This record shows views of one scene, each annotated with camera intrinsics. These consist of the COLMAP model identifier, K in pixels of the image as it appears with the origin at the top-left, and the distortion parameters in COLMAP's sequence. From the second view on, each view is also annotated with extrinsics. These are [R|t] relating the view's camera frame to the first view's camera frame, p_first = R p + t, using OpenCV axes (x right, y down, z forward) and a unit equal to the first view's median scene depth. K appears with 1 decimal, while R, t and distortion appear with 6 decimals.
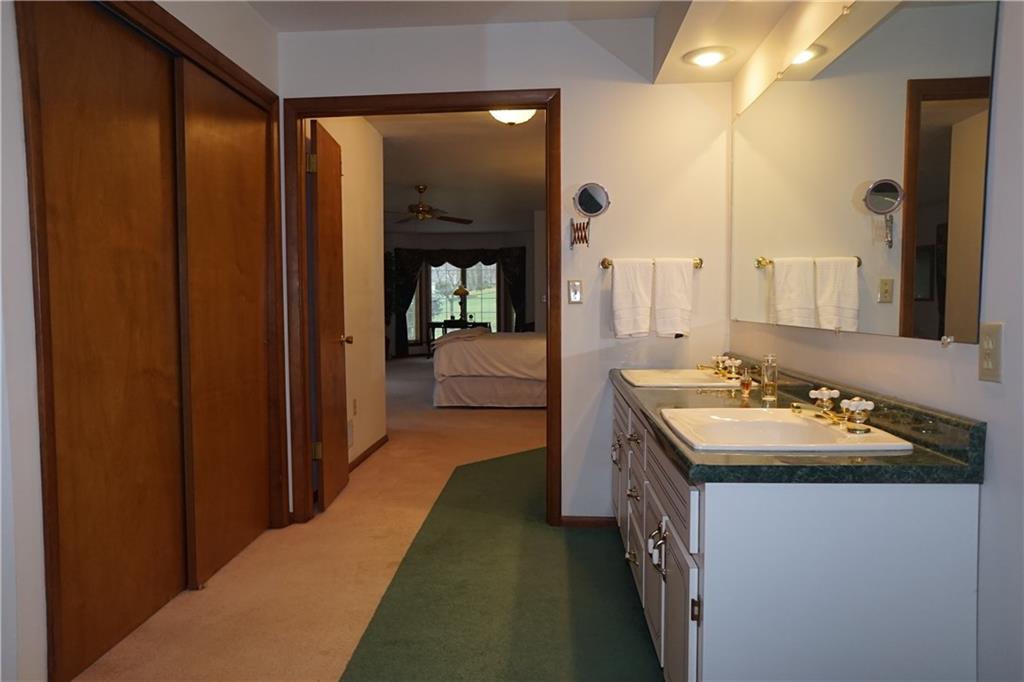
lens RADIAL K [[684.5, 0, 511.5], [0, 684.5, 340.4], [0, 0, 1]] dist [0.004594, 0.002285]
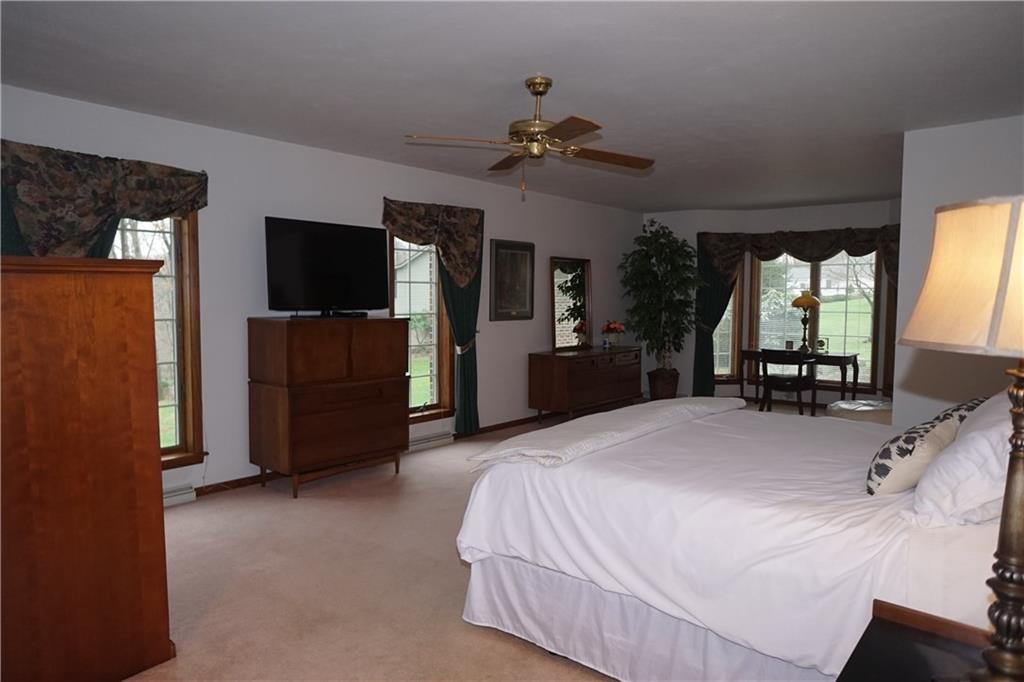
lens RADIAL K [[684.5, 0, 513.0], [0, 684.5, 342.0], [0, 0, 1]] dist [0.004594, 0.002285]
pose [[0.813376, 0.050977, -0.579501, 0.067368], [-0.046327, 0.998665, 0.022826, -0.037742], [0.579891, 0.008281, 0.814652, 0.362874]]
